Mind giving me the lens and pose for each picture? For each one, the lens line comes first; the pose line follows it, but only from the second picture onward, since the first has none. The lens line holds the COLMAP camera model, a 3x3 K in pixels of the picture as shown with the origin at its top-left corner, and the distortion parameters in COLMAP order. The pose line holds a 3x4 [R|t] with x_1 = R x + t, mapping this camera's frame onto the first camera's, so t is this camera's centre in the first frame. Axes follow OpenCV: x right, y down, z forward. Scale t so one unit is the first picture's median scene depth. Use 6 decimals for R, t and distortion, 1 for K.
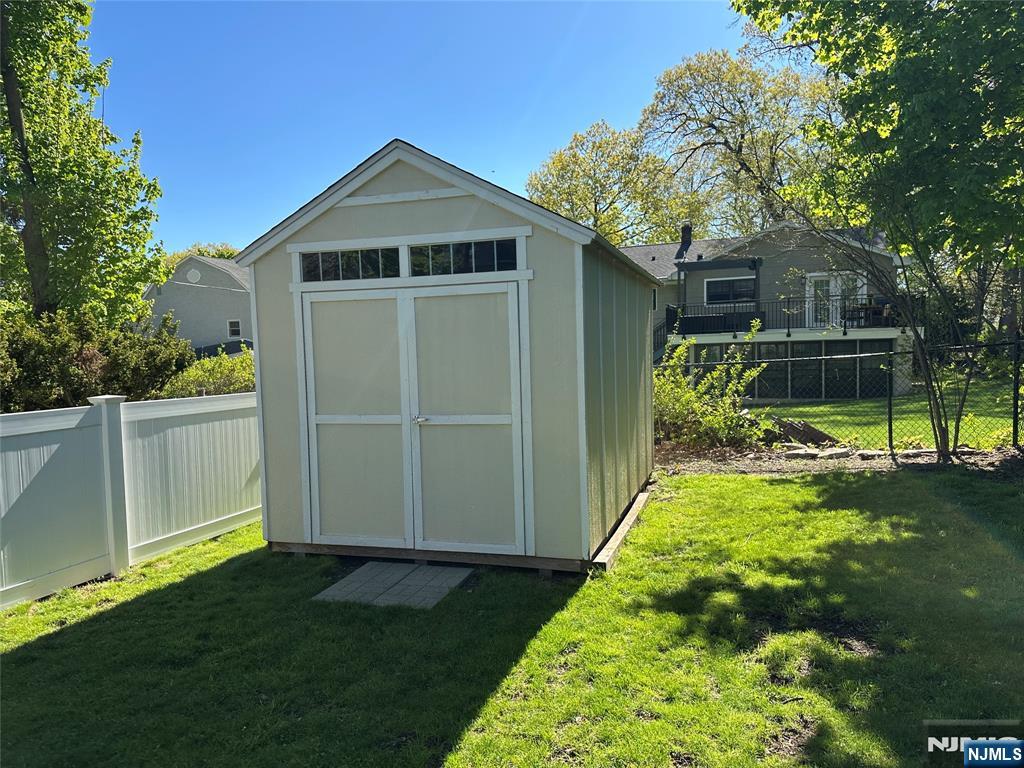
lens RADIAL K [[715.1, 0, 508.9], [0, 715.1, 390.3], [0, 0, 1]] dist [0.020174, -0.016947]
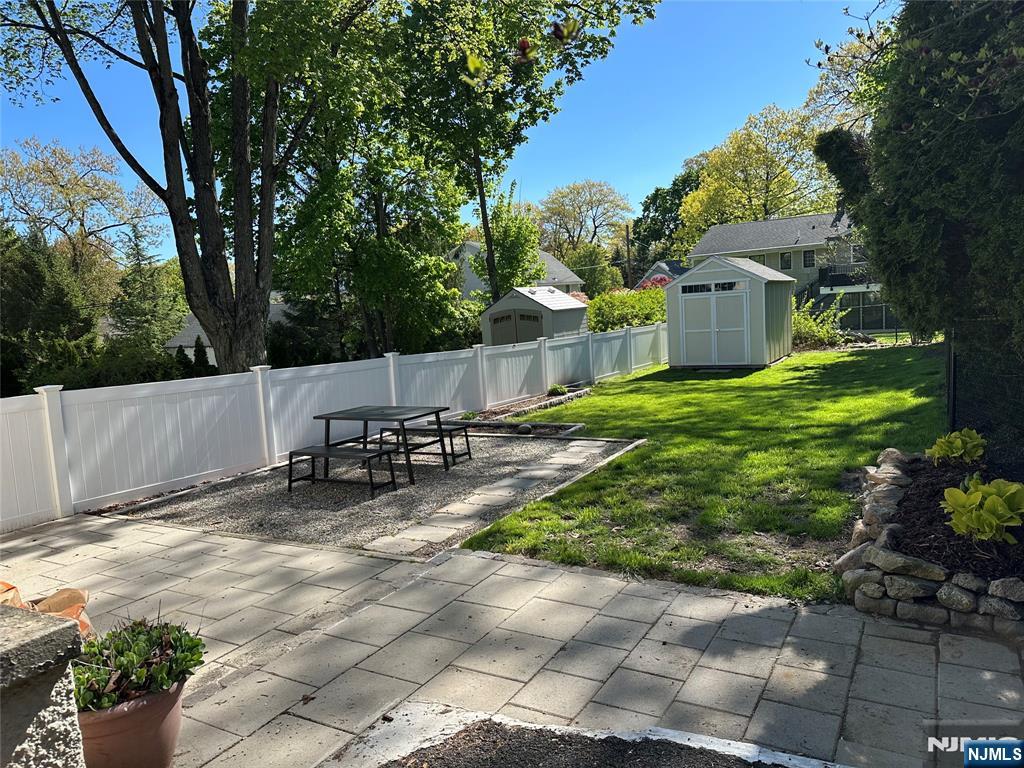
lens RADIAL K [[715.1, 0, 511.0], [0, 715.1, 386.0], [0, 0, 1]] dist [0.020174, -0.016947]
pose [[0.974697, -0.014393, -0.223067, -0.171933], [0.028924, 0.997656, 0.062012, 0.034544], [0.221651, -0.066895, 0.972829, -1.433391]]
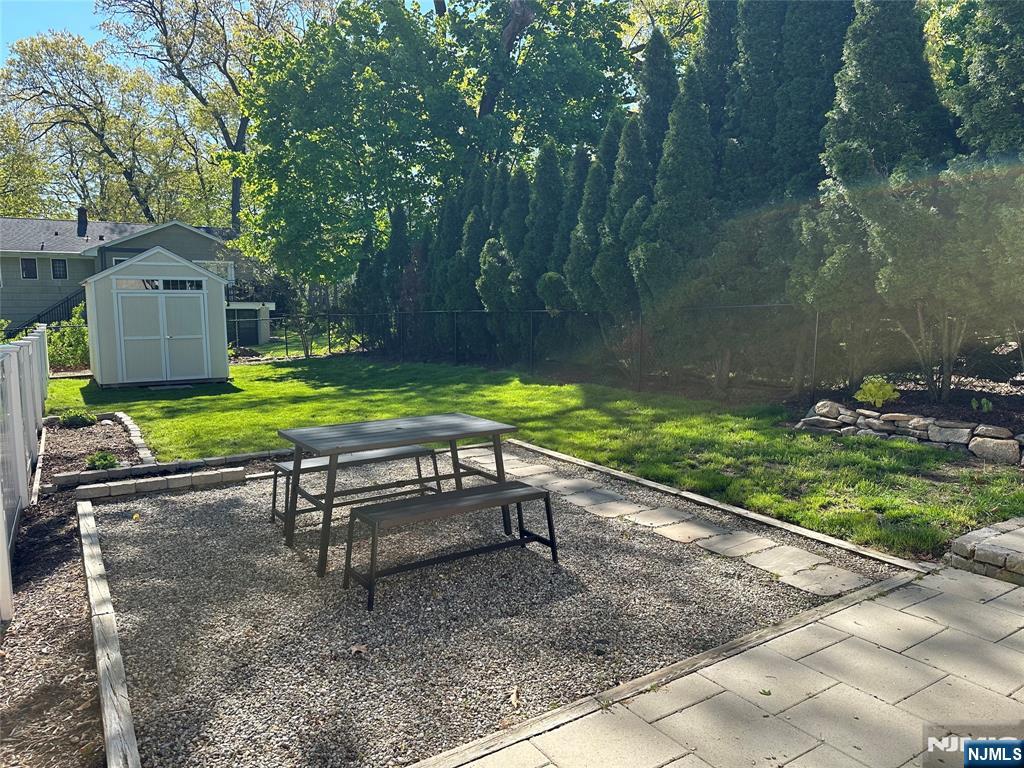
lens RADIAL K [[715.1, 0, 509.4], [0, 715.1, 384.8], [0, 0, 1]] dist [0.020174, -0.016947]
pose [[0.637172, -0.055484, 0.768722, -0.785160], [0.024617, 0.998362, 0.051654, 0.060435], [-0.770329, -0.013989, 0.637494, -1.036780]]
